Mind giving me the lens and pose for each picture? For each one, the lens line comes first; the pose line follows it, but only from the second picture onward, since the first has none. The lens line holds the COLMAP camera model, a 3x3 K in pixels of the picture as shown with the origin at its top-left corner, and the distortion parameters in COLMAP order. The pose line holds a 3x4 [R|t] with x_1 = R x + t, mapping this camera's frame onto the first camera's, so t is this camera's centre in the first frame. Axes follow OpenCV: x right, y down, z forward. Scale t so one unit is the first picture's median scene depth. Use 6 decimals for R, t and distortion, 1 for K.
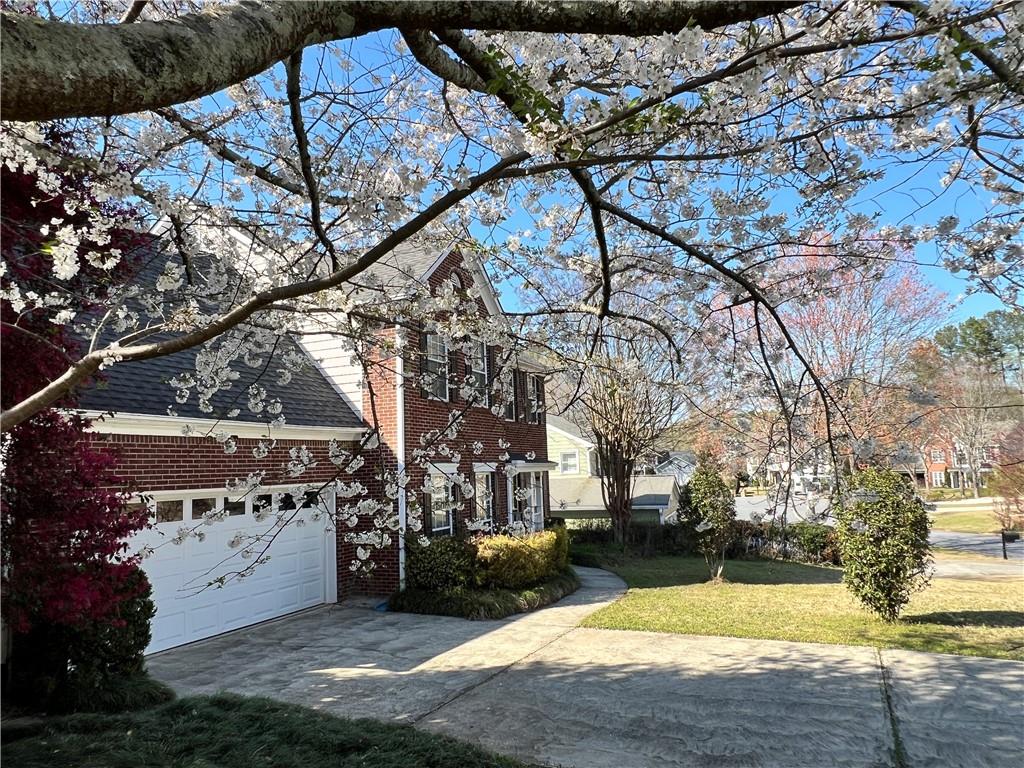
lens RADIAL K [[681.3, 0, 503.8], [0, 681.3, 393.1], [0, 0, 1]] dist [-0.028834, 0.019847]
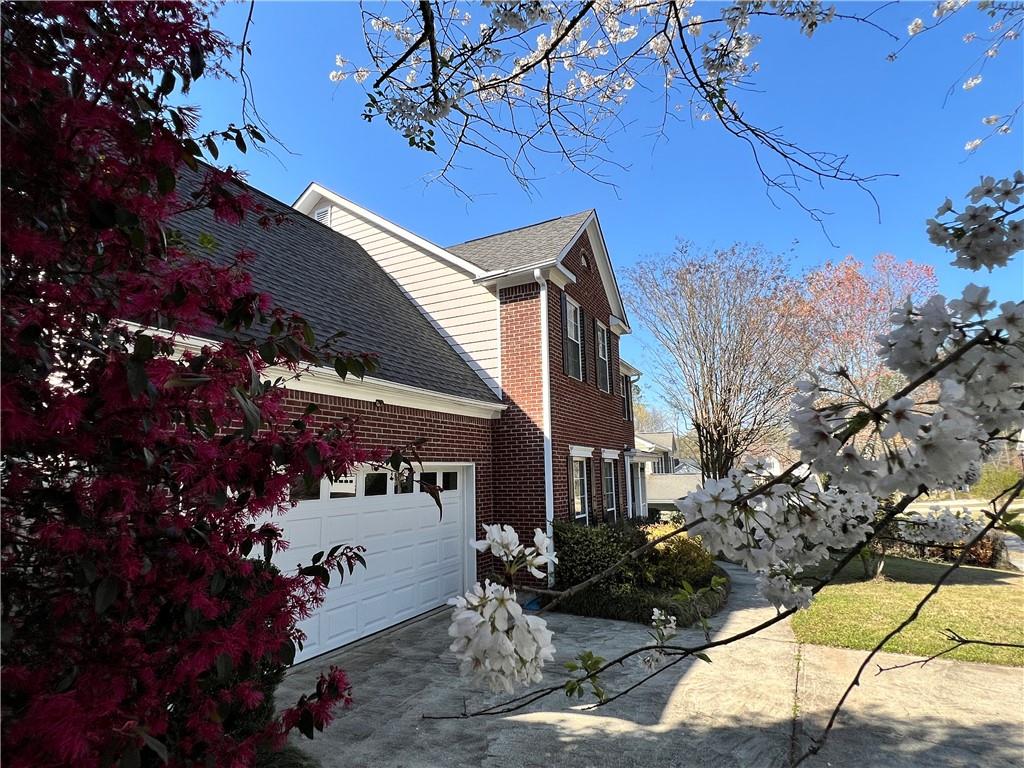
lens RADIAL K [[527.1, 0, 511.7], [0, 527.1, 385.0], [0, 0, 1]] dist [-0.023332, -0.001049]
pose [[0.998773, 0.010325, -0.048436, -0.269419], [-0.012876, 0.998529, -0.052663, 0.103198], [0.047821, 0.053222, 0.997437, 0.469212]]
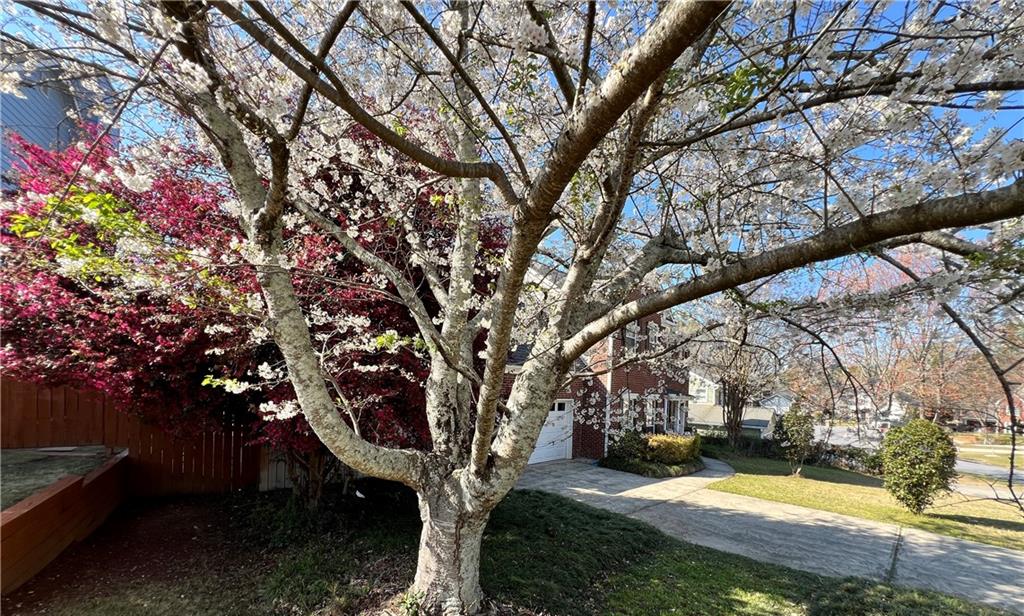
lens RADIAL K [[395.2, 0, 513.8], [0, 395.2, 388.6], [0, 0, 1]] dist [-0.012990, 0.000359]
pose [[0.939231, 0.070999, -0.335865, -0.049058], [-0.033593, 0.992692, 0.115905, -0.042891], [0.341639, -0.097579, 0.934752, -0.205467]]
